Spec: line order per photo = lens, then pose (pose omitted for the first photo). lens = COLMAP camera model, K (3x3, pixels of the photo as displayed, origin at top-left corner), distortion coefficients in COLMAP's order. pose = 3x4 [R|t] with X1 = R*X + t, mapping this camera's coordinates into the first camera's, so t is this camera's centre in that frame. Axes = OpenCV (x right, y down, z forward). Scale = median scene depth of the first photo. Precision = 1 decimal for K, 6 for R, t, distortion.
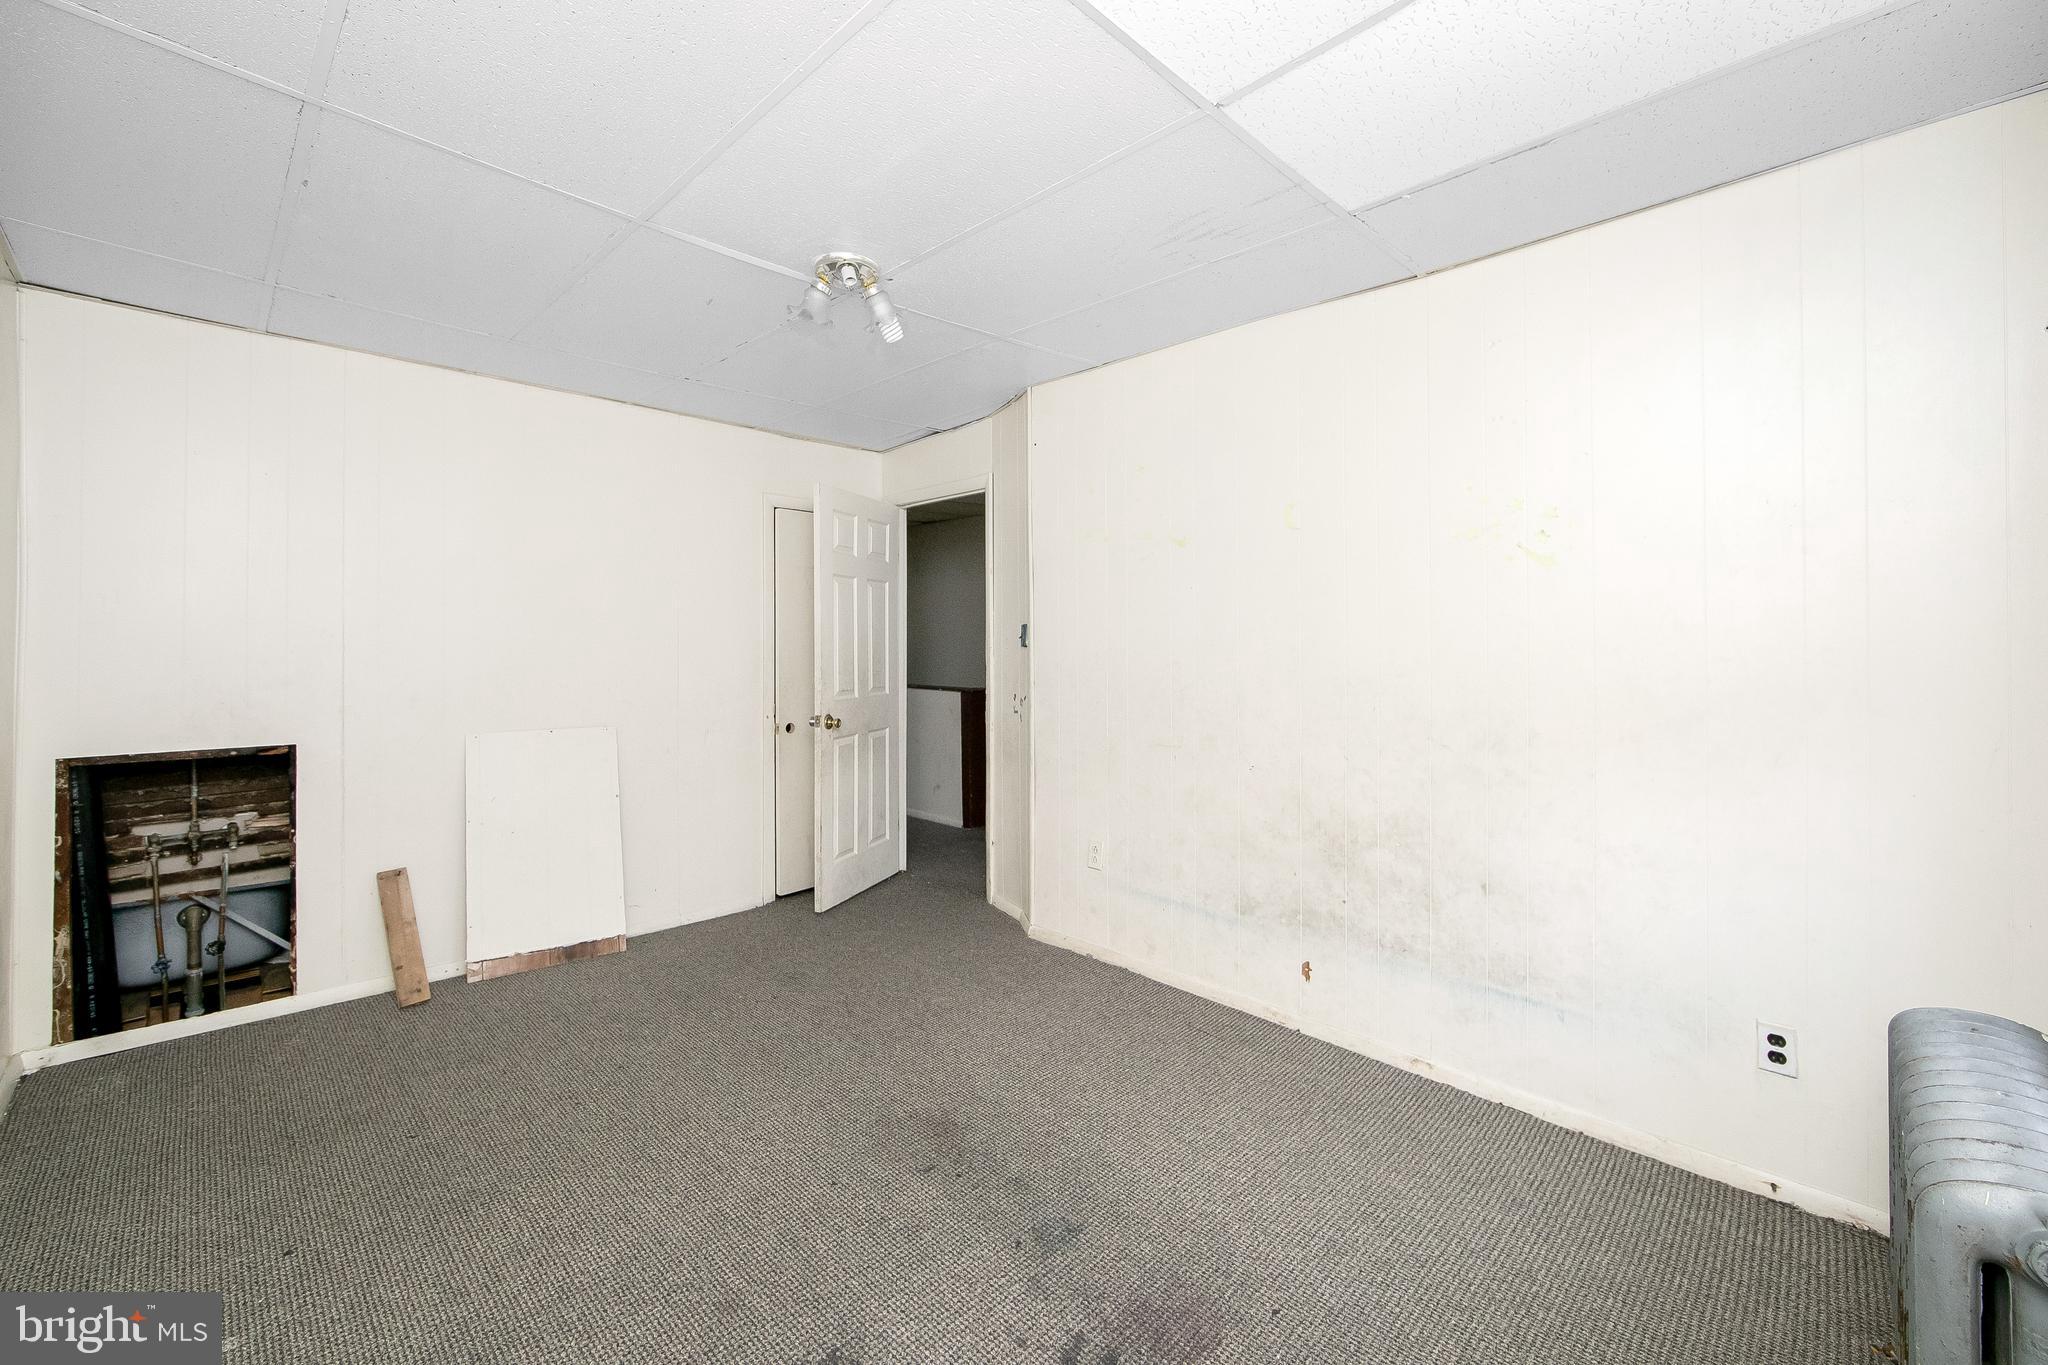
lens RADIAL K [[838.6, 0, 993.7], [0, 838.6, 638.9], [0, 0, 1]] dist [-0.014584, 0.002920]
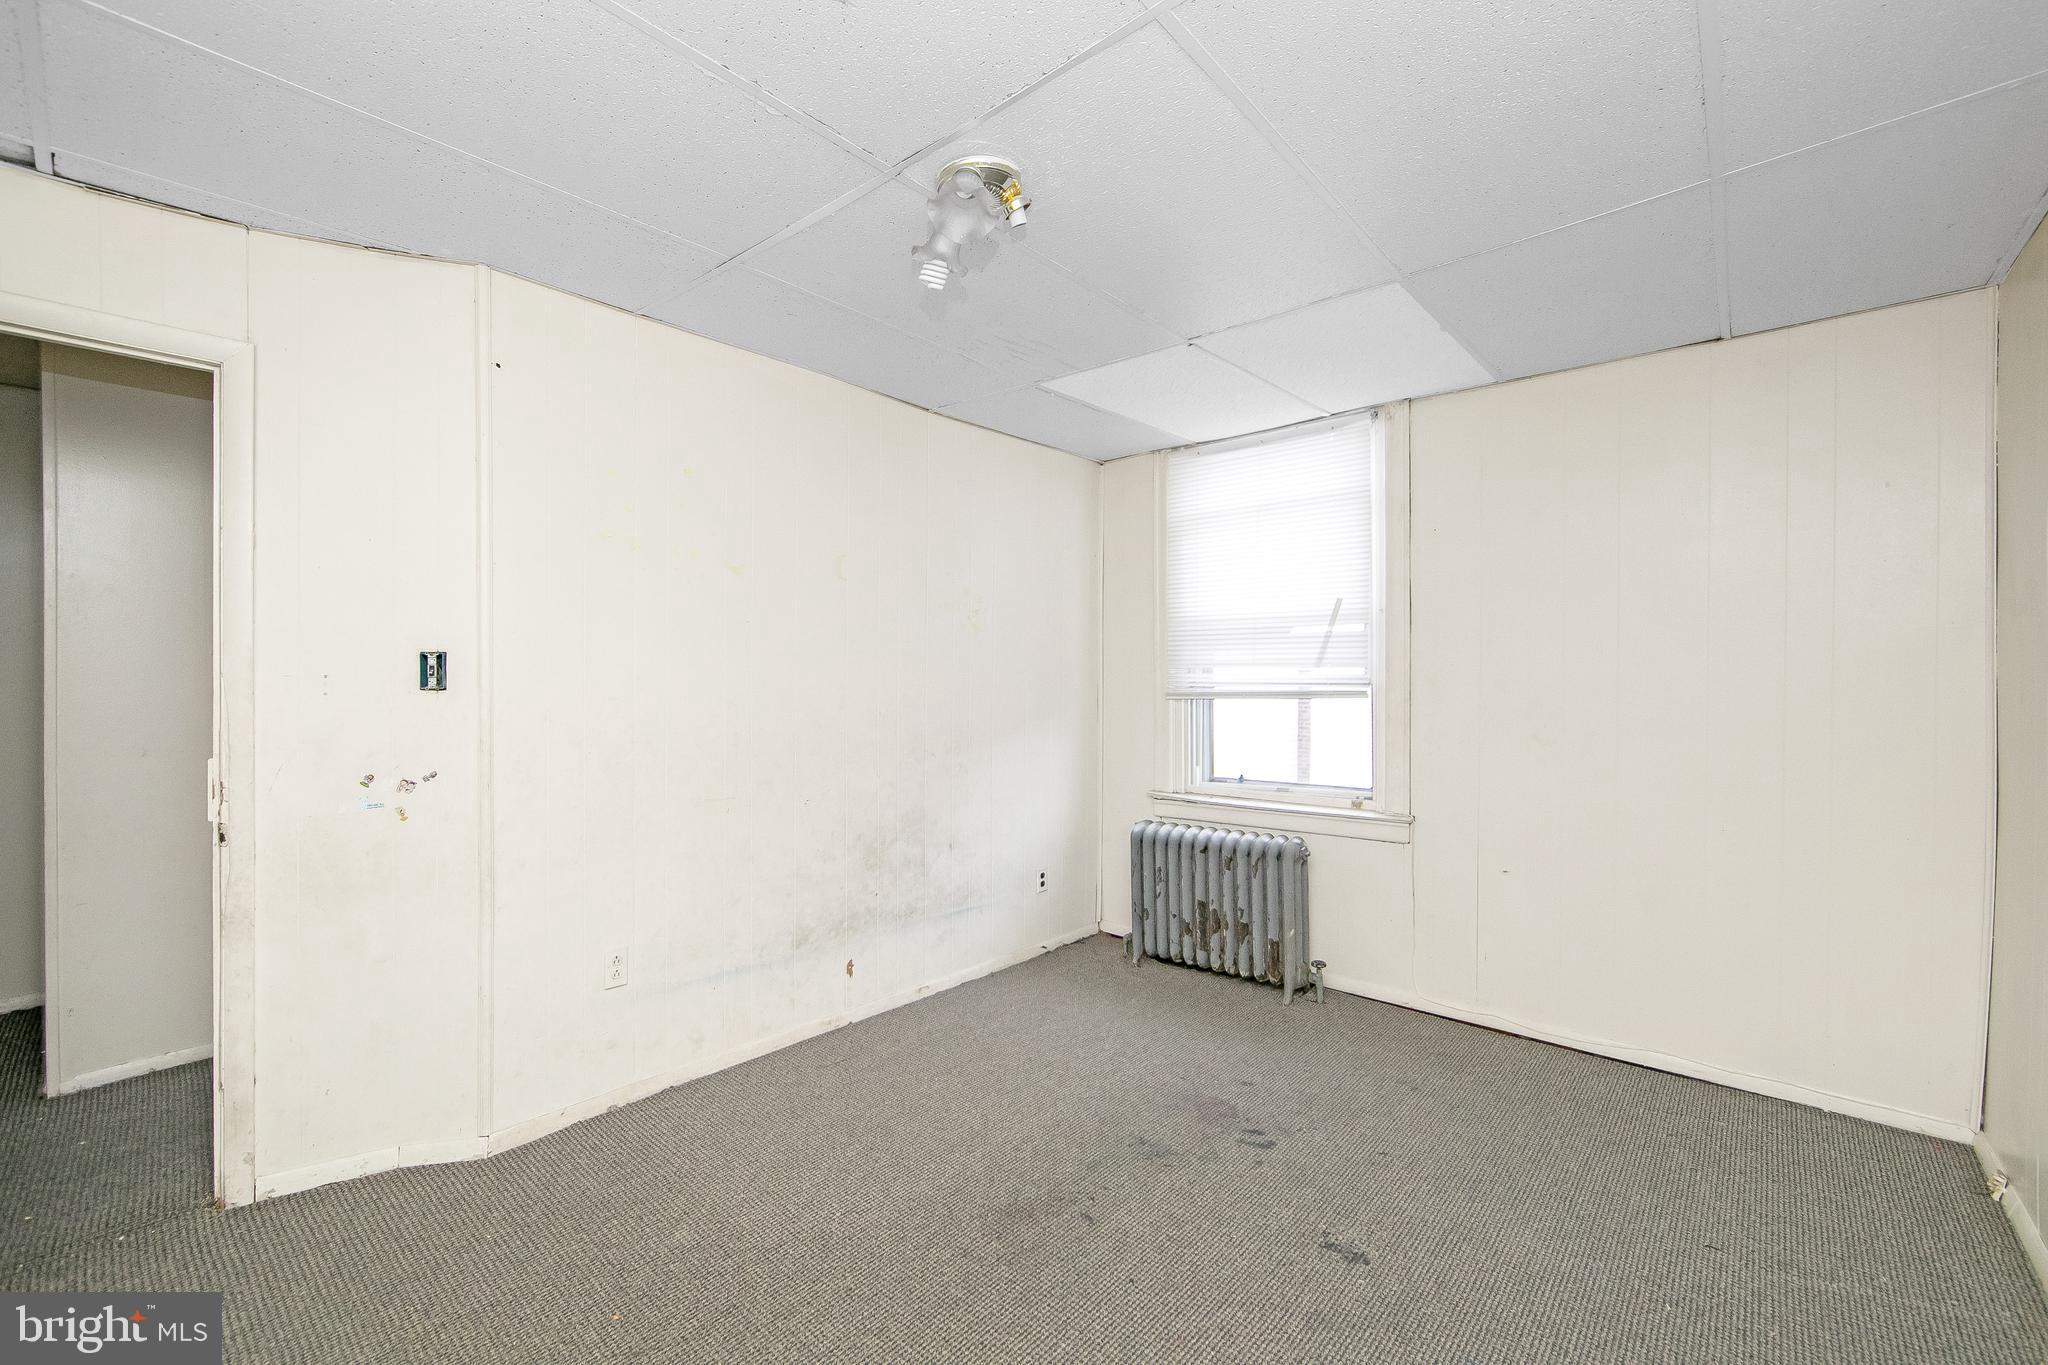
lens RADIAL K [[838.6, 0, 1013.7], [0, 838.6, 691.3], [0, 0, 1]] dist [-0.014584, 0.002920]
pose [[-0.055816, -0.021327, 0.998213, -0.789640], [-0.004363, 0.999768, 0.021116, -0.005926], [-0.998432, -0.003177, -0.055897, 0.864184]]
